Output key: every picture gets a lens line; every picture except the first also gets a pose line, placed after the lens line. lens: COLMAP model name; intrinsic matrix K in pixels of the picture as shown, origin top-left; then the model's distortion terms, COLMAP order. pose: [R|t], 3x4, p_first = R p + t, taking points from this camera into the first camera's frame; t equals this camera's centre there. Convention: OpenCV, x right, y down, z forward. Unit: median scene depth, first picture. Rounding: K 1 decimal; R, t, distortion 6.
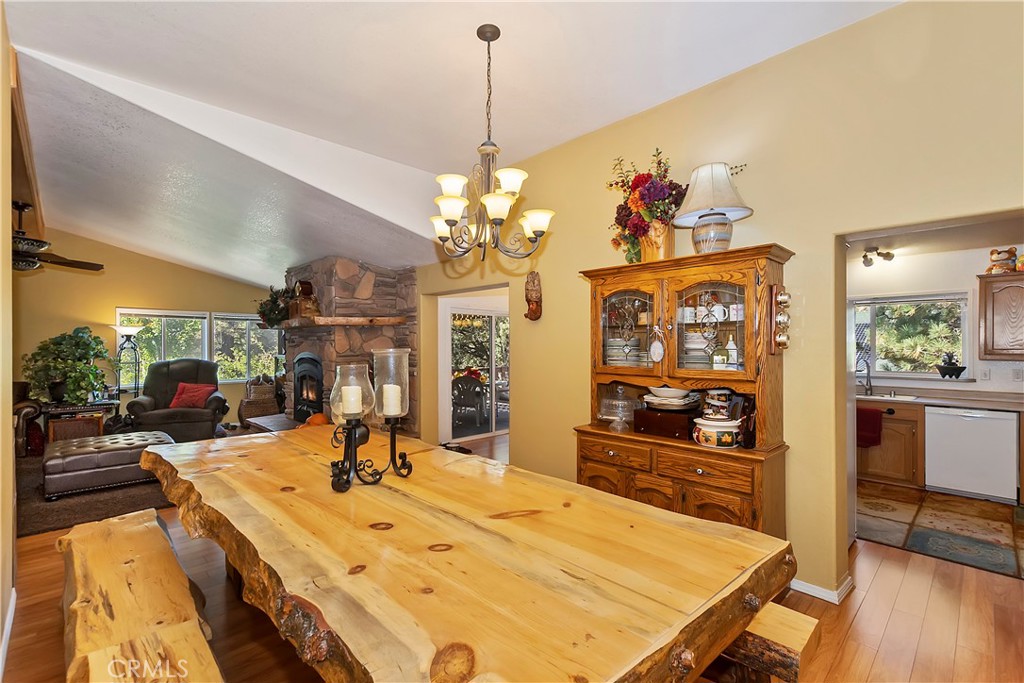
lens RADIAL K [[460.1, 0, 510.6], [0, 460.1, 342.3], [0, 0, 1]] dist [0.005861, -0.002081]
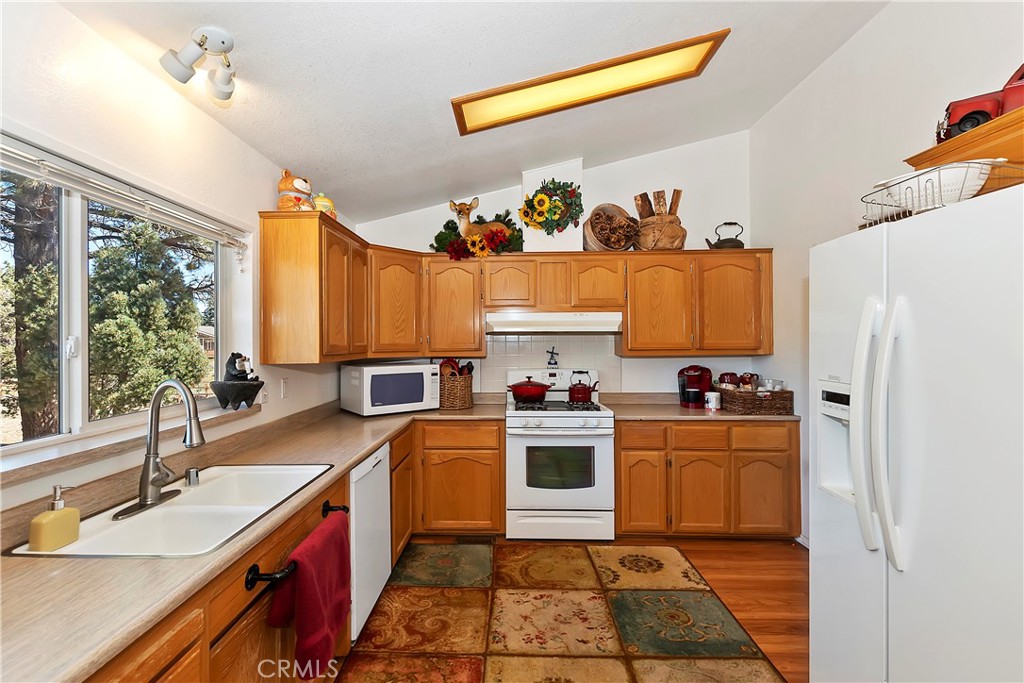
lens RADIAL K [[460.1, 0, 509.4], [0, 460.1, 336.5], [0, 0, 1]] dist [0.005861, -0.002081]
pose [[-0.702693, 0.008706, 0.711440, 0.464948], [0.000838, 0.999935, -0.011409, 0.012034], [-0.711492, -0.007421, -0.702655, 1.222540]]
